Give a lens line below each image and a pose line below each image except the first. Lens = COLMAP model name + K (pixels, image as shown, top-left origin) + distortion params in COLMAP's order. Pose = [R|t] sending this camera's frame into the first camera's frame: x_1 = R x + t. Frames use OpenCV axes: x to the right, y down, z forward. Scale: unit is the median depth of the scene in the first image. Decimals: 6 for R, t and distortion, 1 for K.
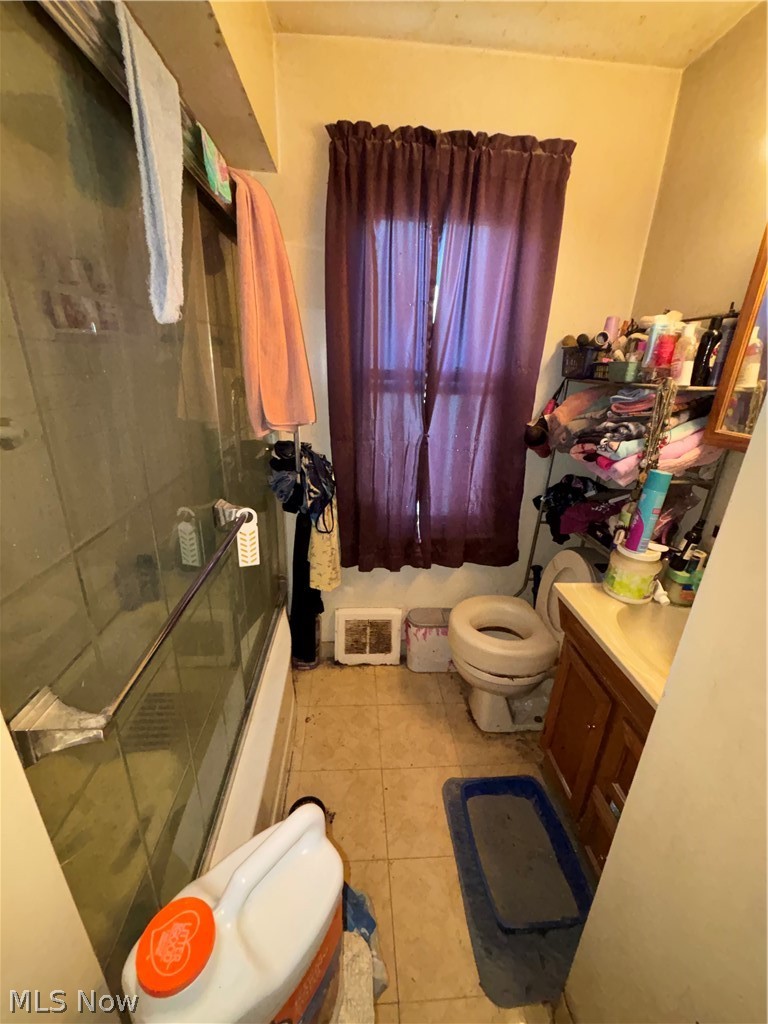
lens RADIAL K [[415.0, 0, 384.0], [0, 415.0, 512.0], [0, 0, 1]] dist [-0.001989, -0.000072]
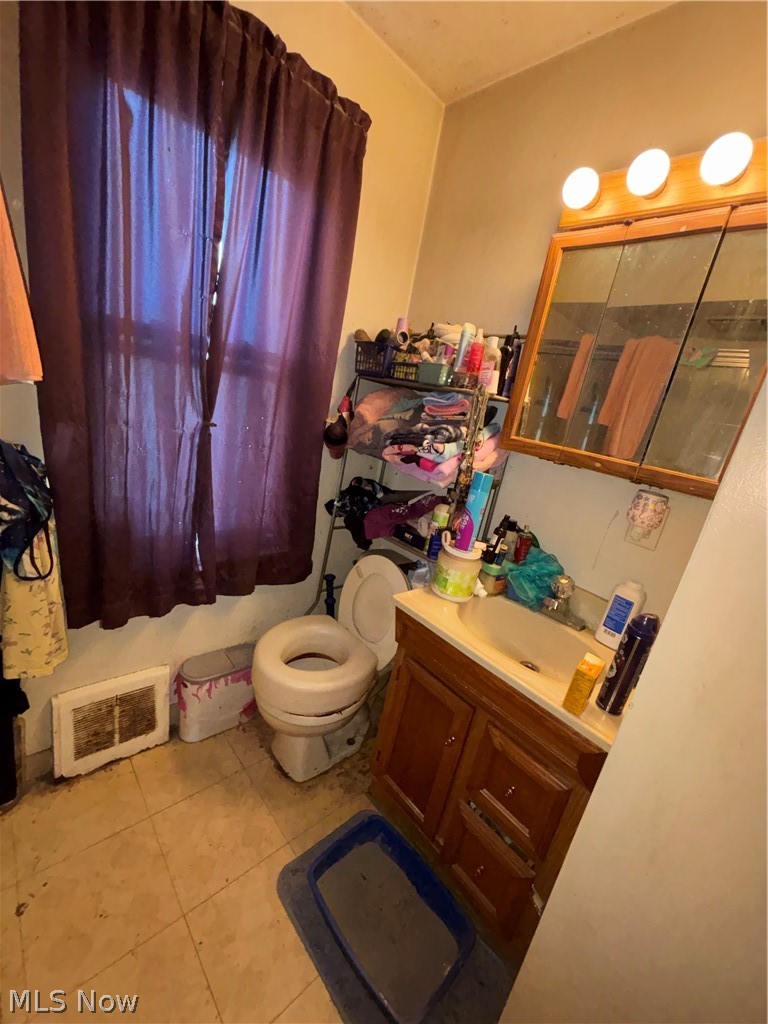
lens RADIAL K [[412.9, 0, 384.0], [0, 412.9, 512.0], [0, 0, 1]] dist [0.001663, -0.000280]
pose [[0.768007, -0.062599, 0.637375, -0.141763], [0.065283, 0.997680, 0.019322, -0.026025], [-0.637106, 0.026770, 0.770311, 0.254101]]
